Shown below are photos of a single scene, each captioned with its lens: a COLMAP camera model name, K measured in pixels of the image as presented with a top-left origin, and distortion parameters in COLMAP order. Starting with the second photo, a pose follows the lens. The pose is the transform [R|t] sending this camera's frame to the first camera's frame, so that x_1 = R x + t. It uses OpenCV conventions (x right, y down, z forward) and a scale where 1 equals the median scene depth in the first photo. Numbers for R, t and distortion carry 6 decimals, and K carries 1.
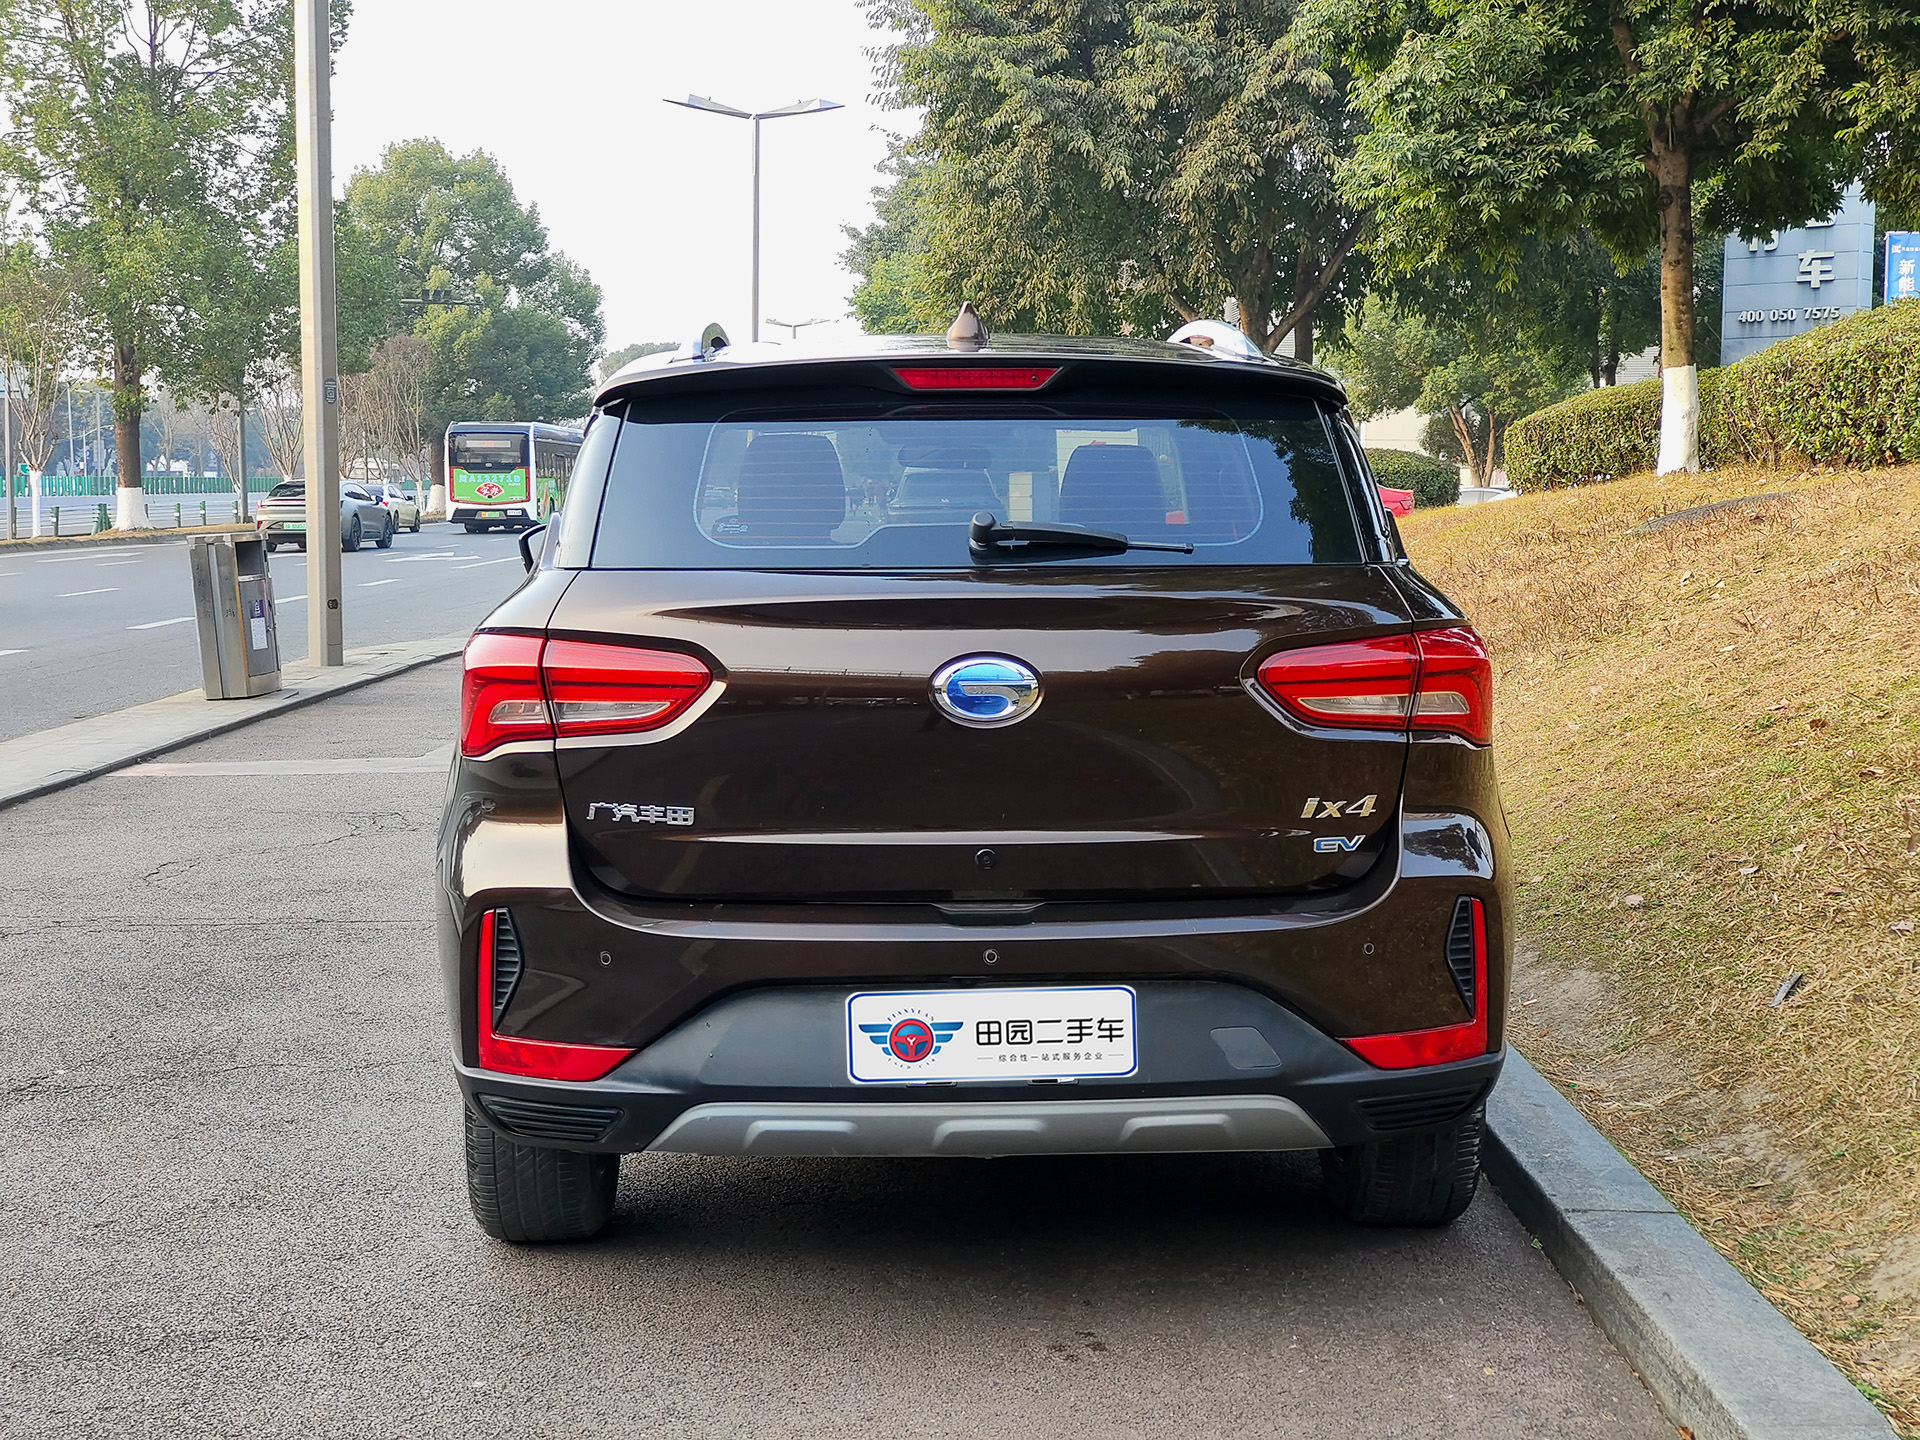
lens RADIAL K [[2684.9, 0, 1017.9], [0, 2684.9, 711.7], [0, 0, 1]] dist [0.132712, 0.000000]
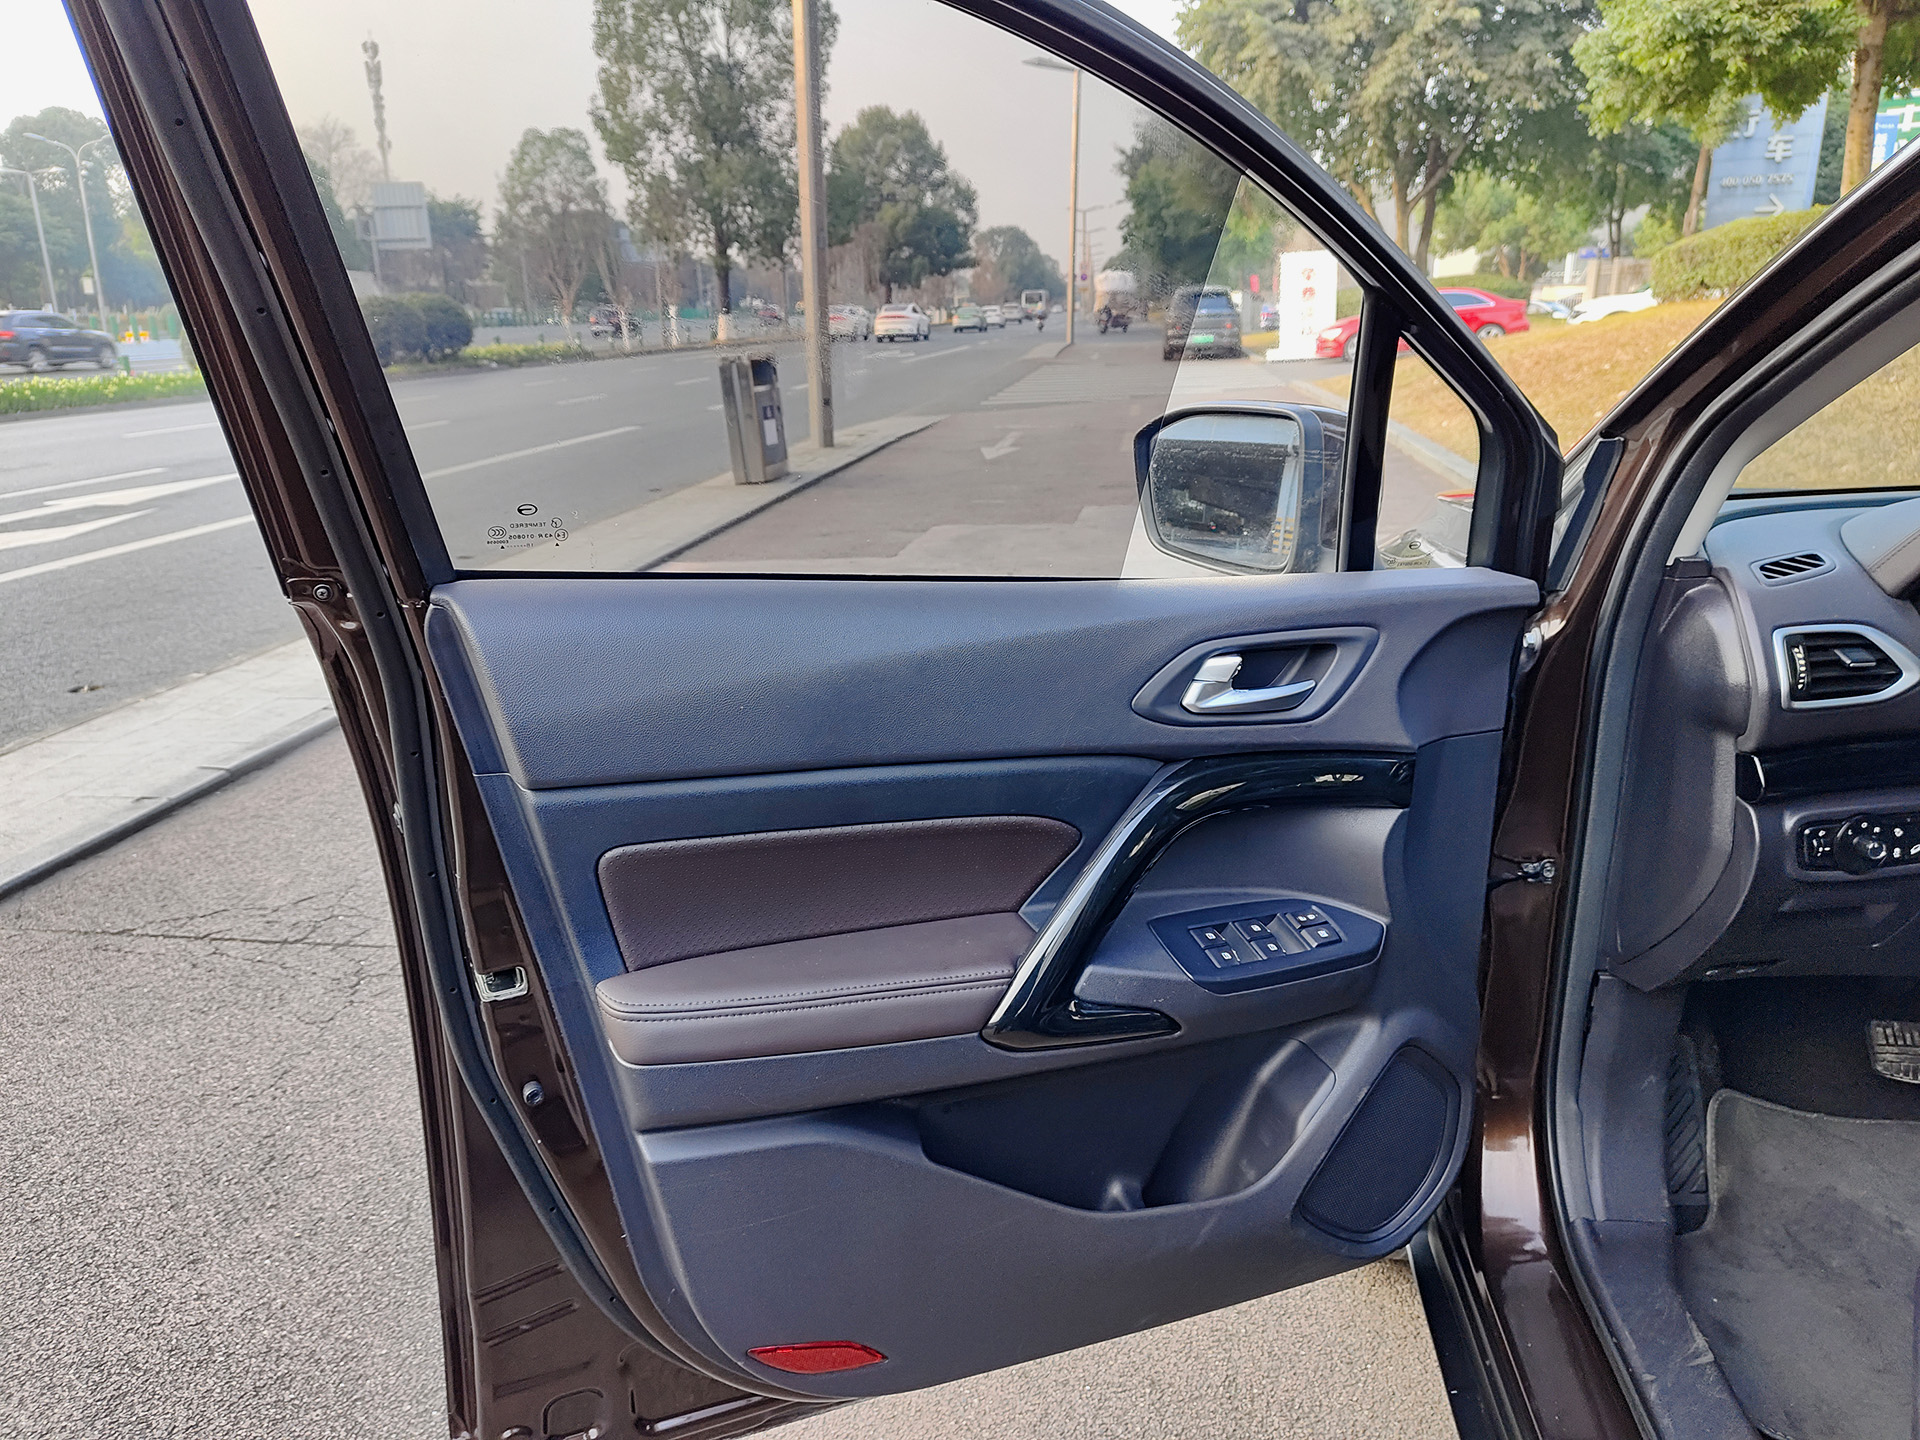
lens RADIAL K [[1350.7, 0, 972.8], [0, 1350.7, 707.4], [0, 0, 1]] dist [0.011257, -0.012625]
pose [[0.988721, 0.026676, -0.147375, -0.027682], [0.003943, 0.979032, 0.203670, -0.010275], [0.149718, -0.201954, 0.967884, 0.117829]]
